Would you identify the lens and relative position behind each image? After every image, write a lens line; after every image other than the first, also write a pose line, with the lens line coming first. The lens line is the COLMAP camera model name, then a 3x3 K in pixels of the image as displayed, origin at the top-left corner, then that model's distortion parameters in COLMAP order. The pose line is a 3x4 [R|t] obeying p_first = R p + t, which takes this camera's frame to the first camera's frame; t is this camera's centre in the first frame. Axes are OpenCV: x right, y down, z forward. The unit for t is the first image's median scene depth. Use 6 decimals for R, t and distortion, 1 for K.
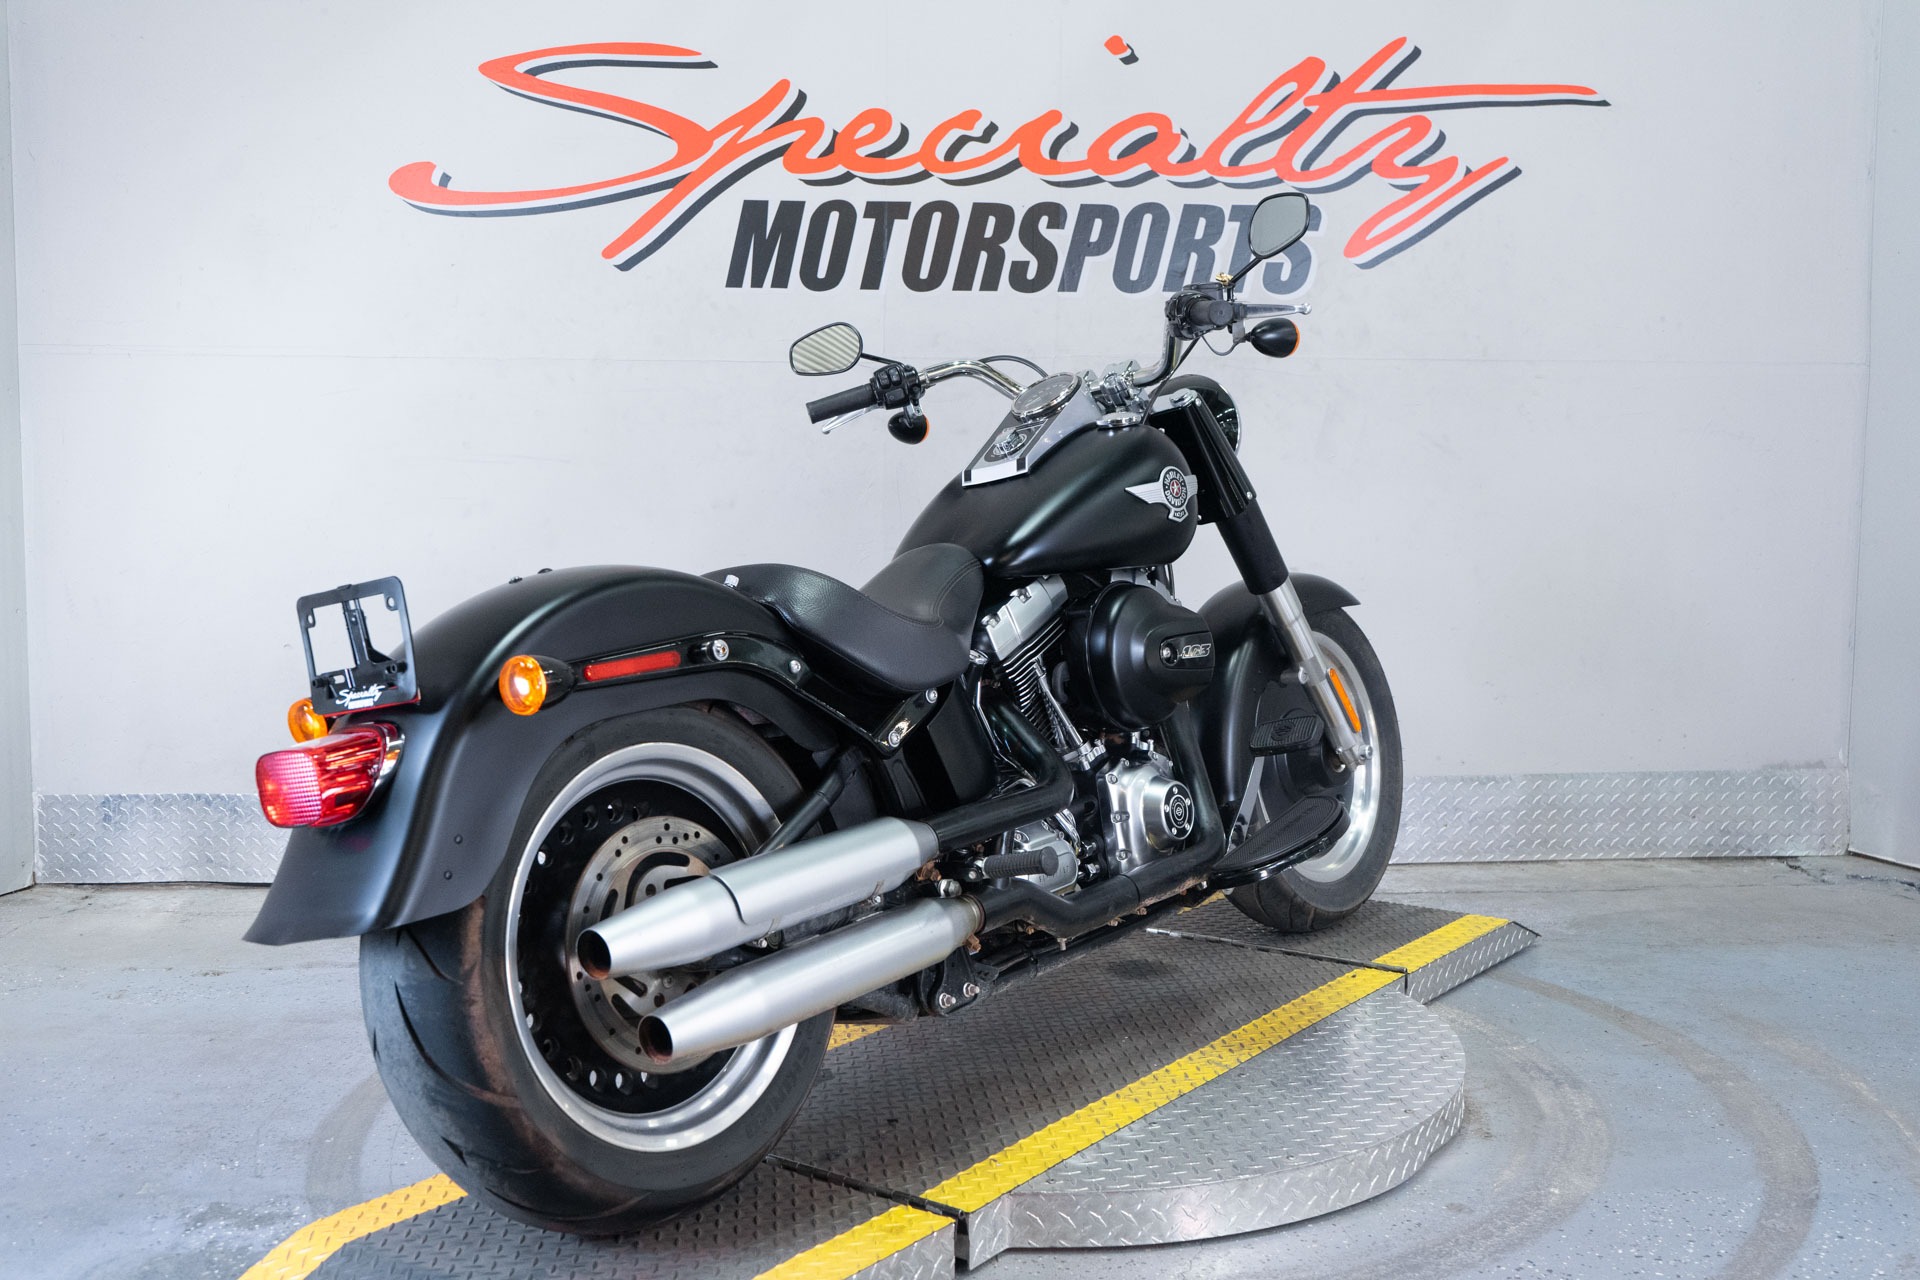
lens RADIAL K [[1949.8, 0, 958.7], [0, 1949.8, 638.2], [0, 0, 1]] dist [0.000851, 0.000000]
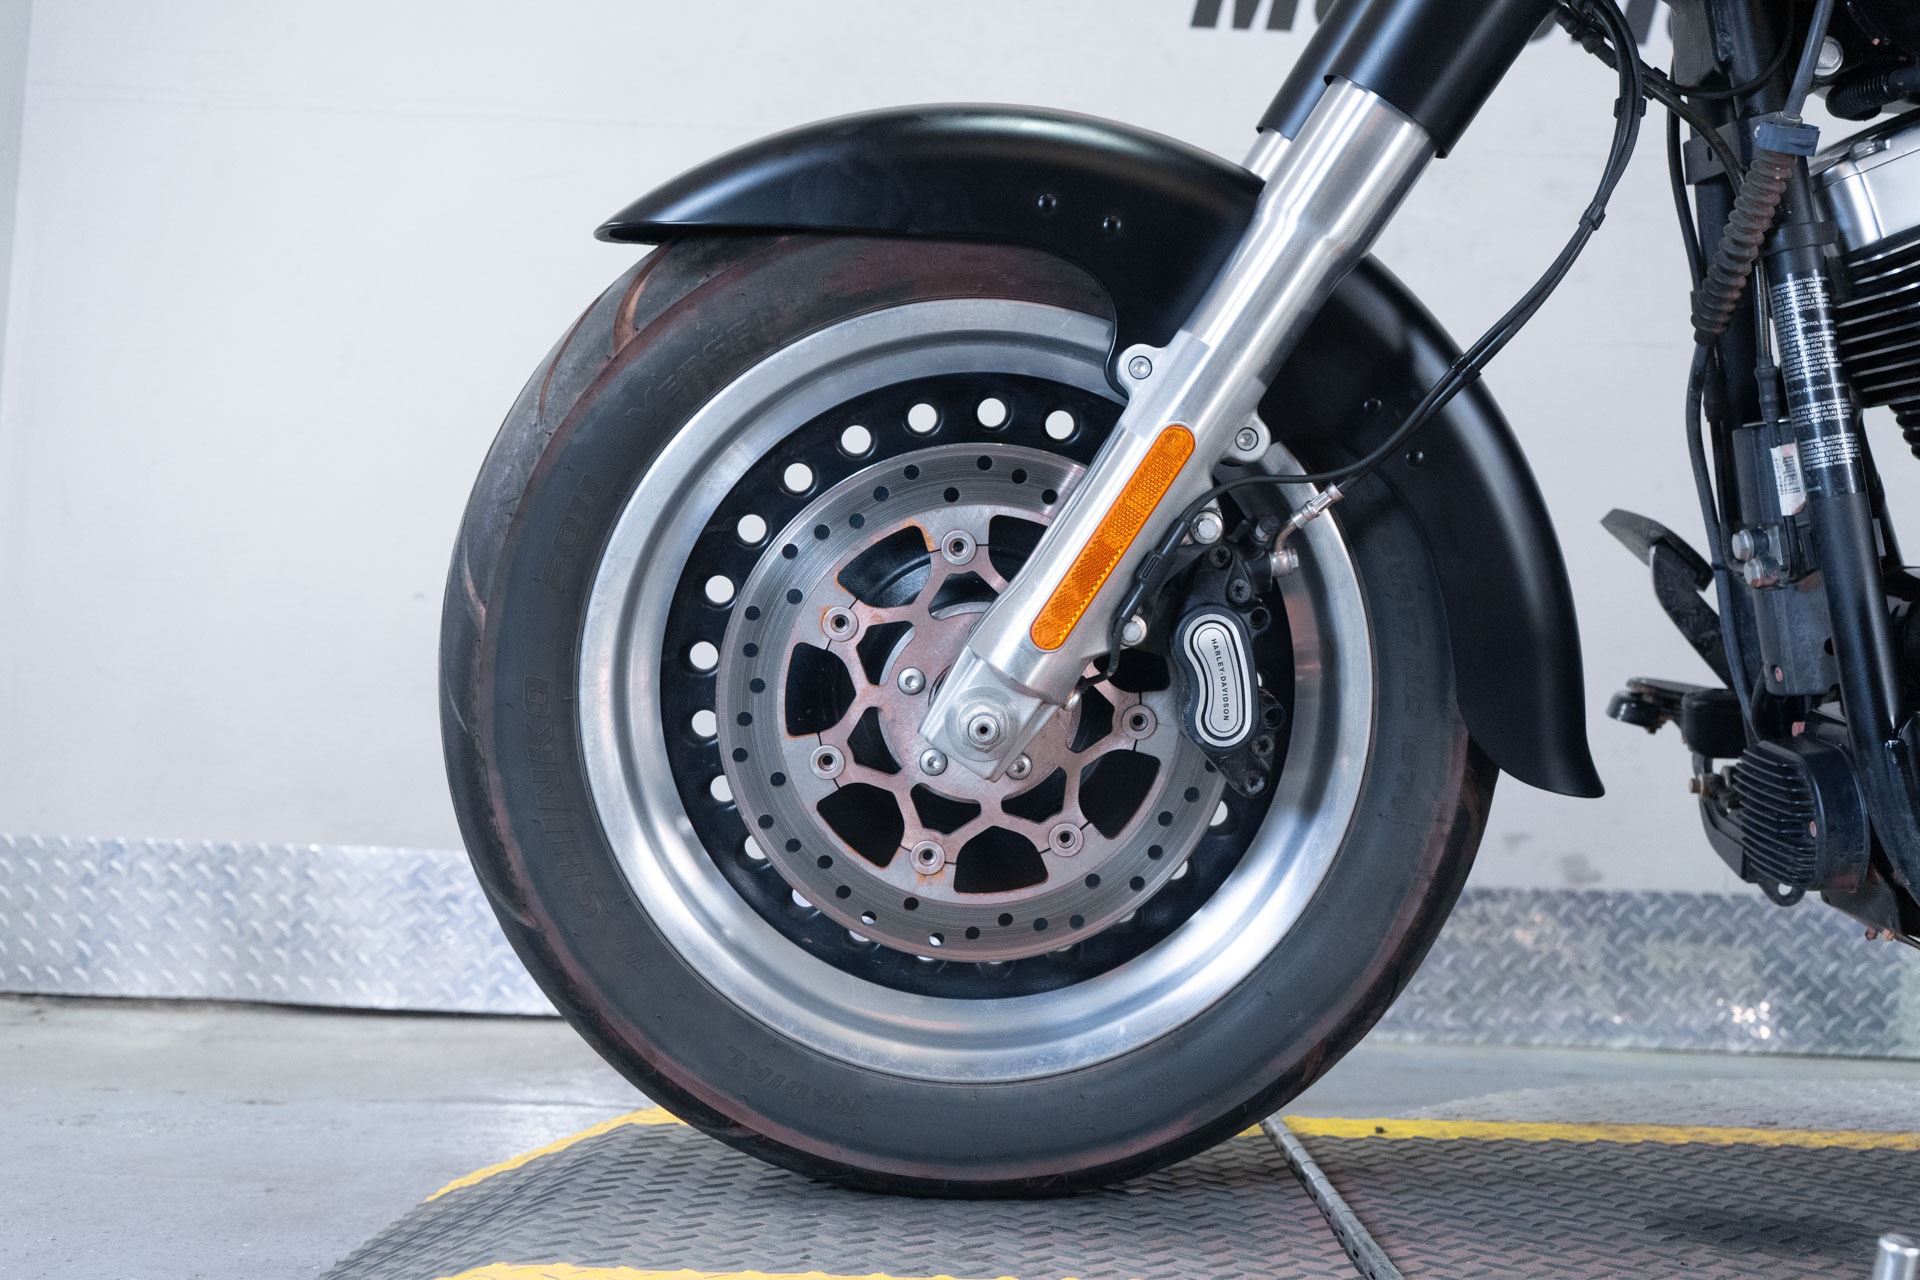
lens RADIAL K [[2222.2, 0, 947.5], [0, 2222.2, 624.0], [0, 0, 1]] dist [0.003901, 0.000000]
pose [[0.997867, 0.034842, -0.055209, -0.149256], [-0.043321, 0.986050, -0.160715, 0.113558], [0.048839, 0.162764, 0.985456, 0.352223]]
